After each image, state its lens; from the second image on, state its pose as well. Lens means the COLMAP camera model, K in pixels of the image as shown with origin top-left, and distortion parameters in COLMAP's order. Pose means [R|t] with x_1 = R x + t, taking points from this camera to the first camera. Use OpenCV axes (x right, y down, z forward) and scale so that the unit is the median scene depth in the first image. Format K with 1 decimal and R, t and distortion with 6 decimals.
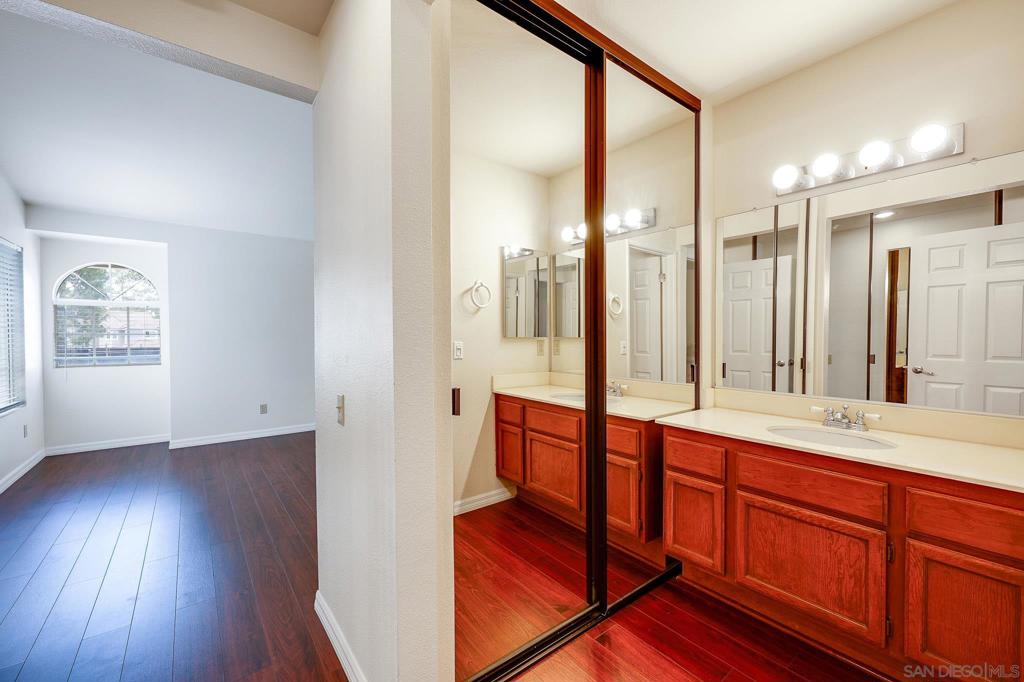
lens RADIAL K [[411.3, 0, 512.0], [0, 411.3, 341.0], [0, 0, 1]] dist [0.000190, 0.000205]
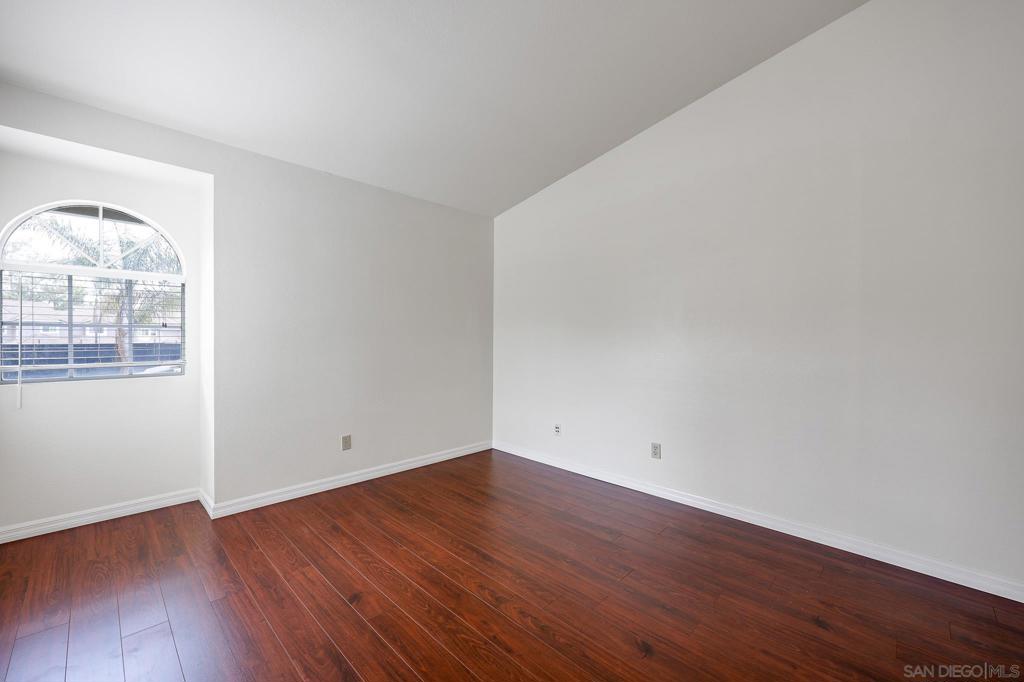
lens RADIAL K [[411.3, 0, 512.0], [0, 411.3, 341.0], [0, 0, 1]] dist [0.000190, 0.000205]
pose [[0.992077, 0.003006, 0.125594, -0.466075], [-0.000640, 0.999822, -0.018876, 0.016166], [-0.125629, 0.018646, 0.991902, 0.341628]]
